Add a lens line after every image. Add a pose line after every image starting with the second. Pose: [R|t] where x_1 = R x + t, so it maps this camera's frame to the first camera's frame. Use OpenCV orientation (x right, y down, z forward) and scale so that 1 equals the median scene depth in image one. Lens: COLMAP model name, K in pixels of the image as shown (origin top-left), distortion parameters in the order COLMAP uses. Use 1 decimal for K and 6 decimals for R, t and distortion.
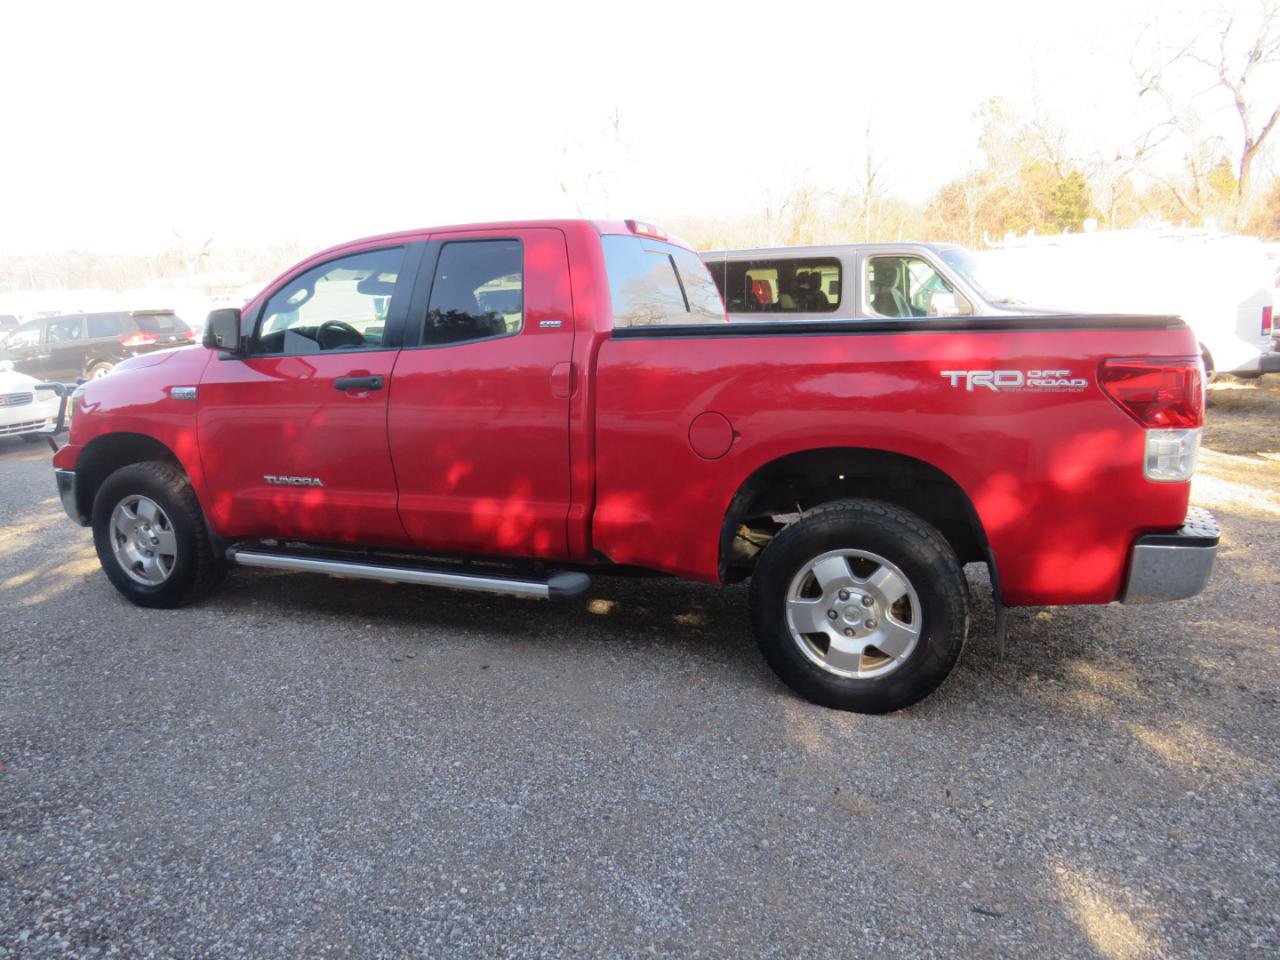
lens RADIAL K [[891.5, 0, 632.5], [0, 891.5, 480.3], [0, 0, 1]] dist [-0.016708, 0.003657]
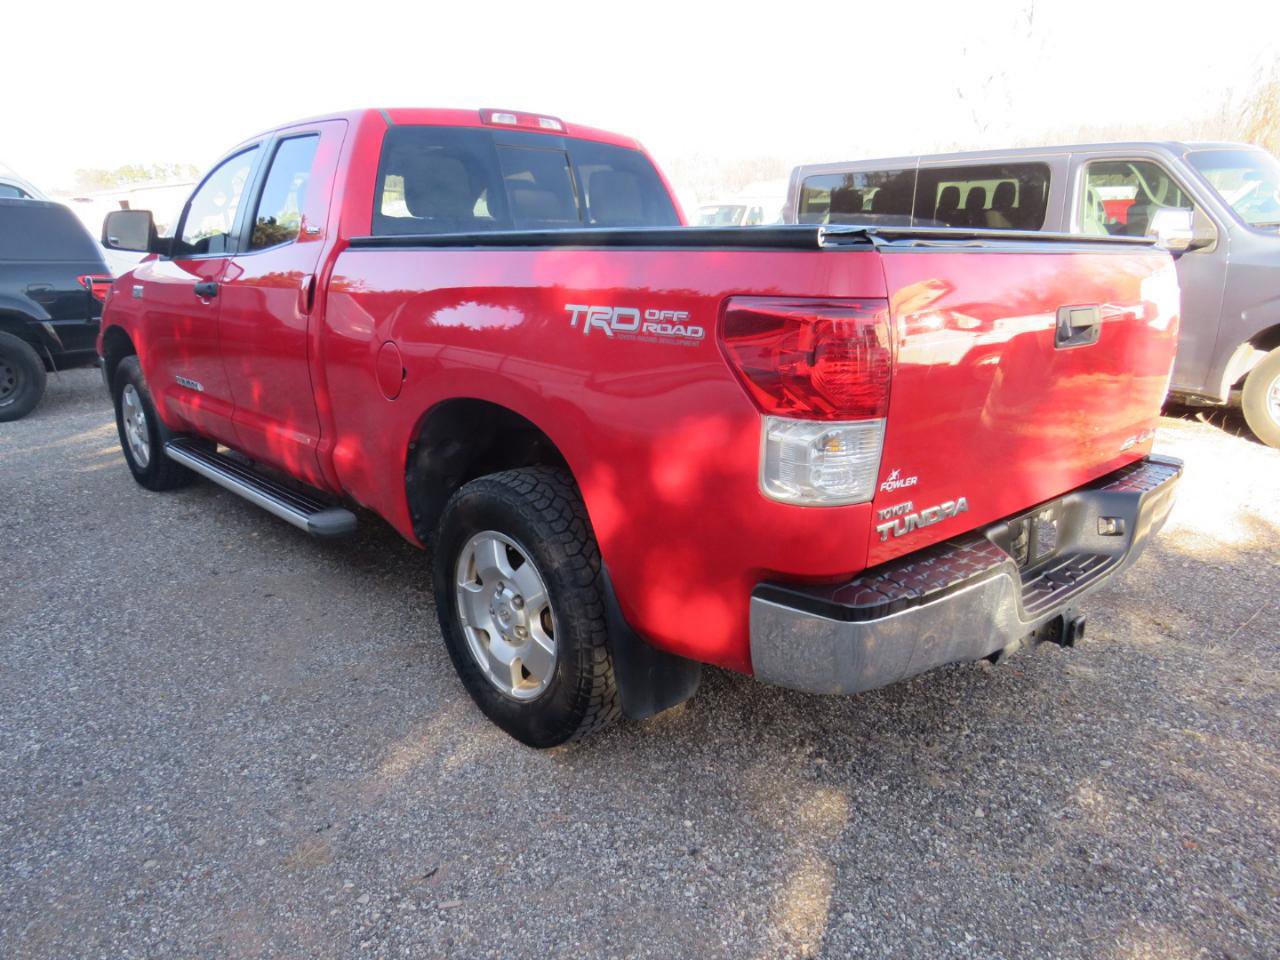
lens RADIAL K [[891.5, 0, 632.5], [0, 891.5, 480.3], [0, 0, 1]] dist [-0.016708, 0.003657]
pose [[0.911291, 0.129999, -0.390703, 0.699774], [-0.095404, 0.989695, 0.106777, -0.065819], [0.400558, -0.060031, 0.914303, 0.373006]]
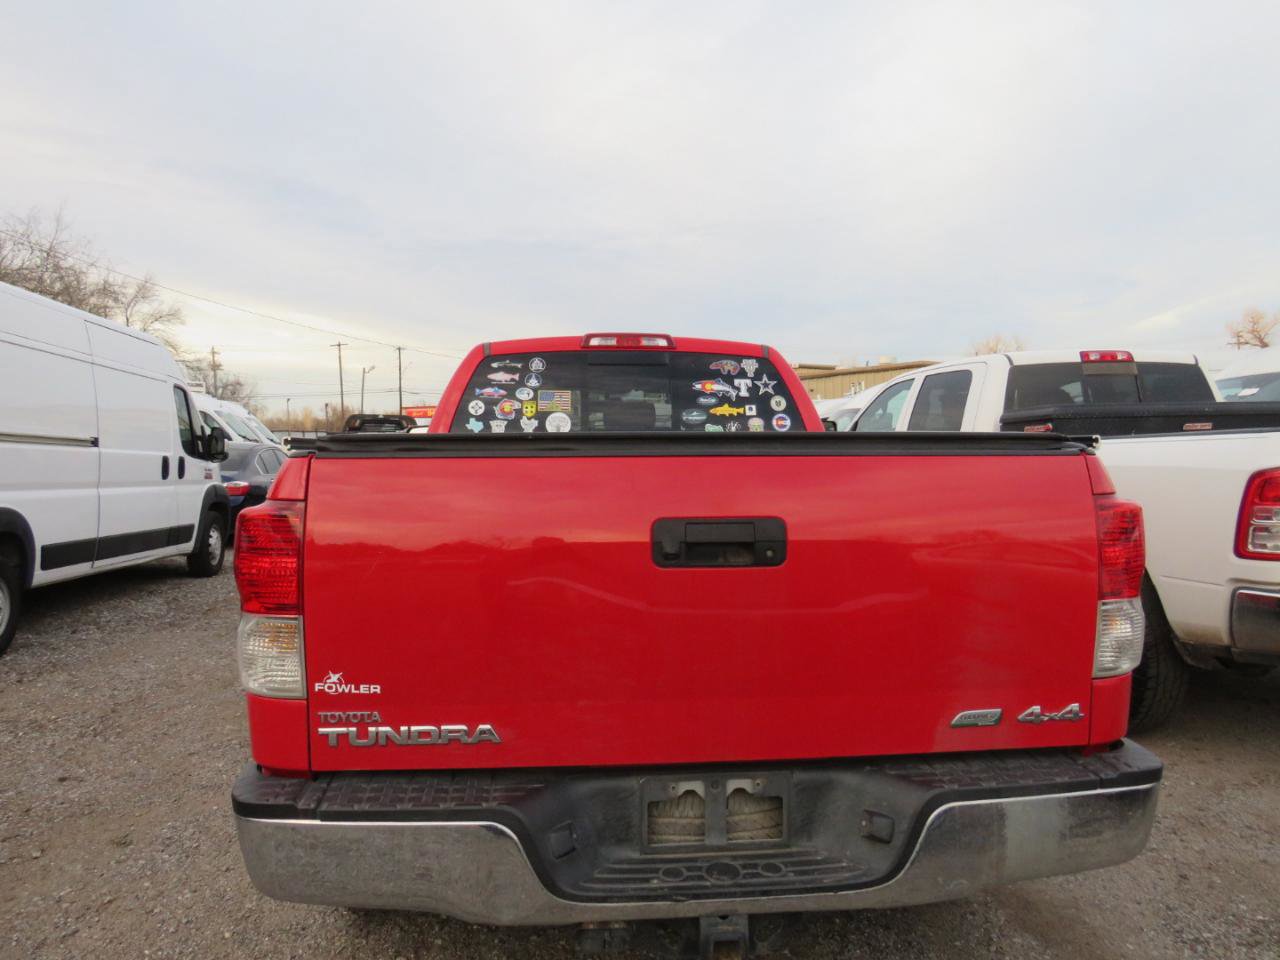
lens RADIAL K [[891.5, 0, 632.5], [0, 891.5, 480.3], [0, 0, 1]] dist [-0.016708, 0.003657]
pose [[0.471683, 0.046762, -0.880527, 1.229691], [-0.153958, 0.987621, -0.030023, -0.163618], [0.868223, 0.149726, 0.473044, 0.863223]]
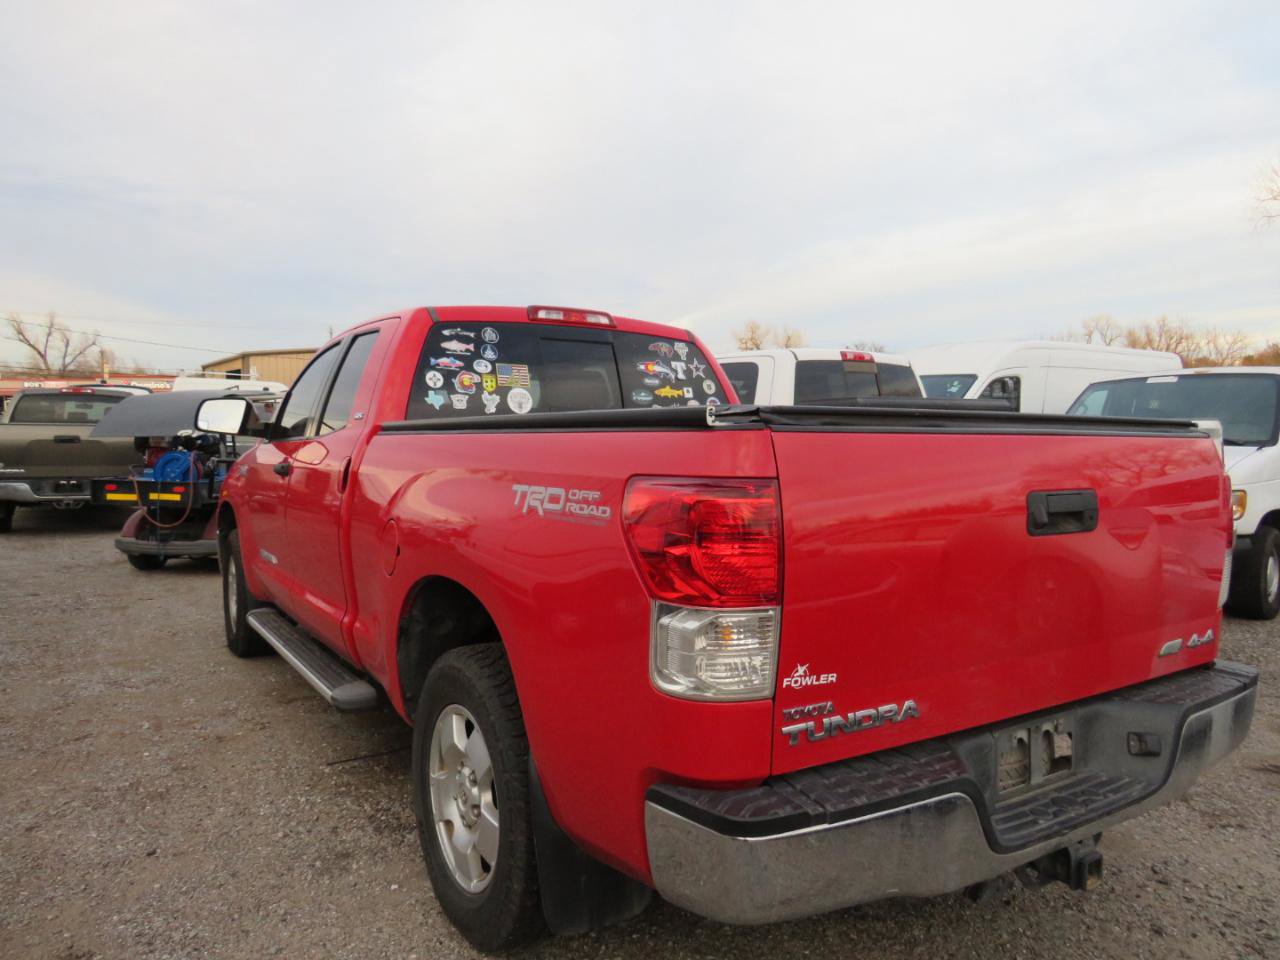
lens RADIAL K [[891.5, 0, 632.5], [0, 891.5, 480.3], [0, 0, 1]] dist [-0.016708, 0.003657]
pose [[0.825274, 0.054489, -0.562098, 0.839586], [-0.119413, 0.989666, -0.079386, -0.081451], [0.551963, 0.132637, 0.823252, 0.471755]]
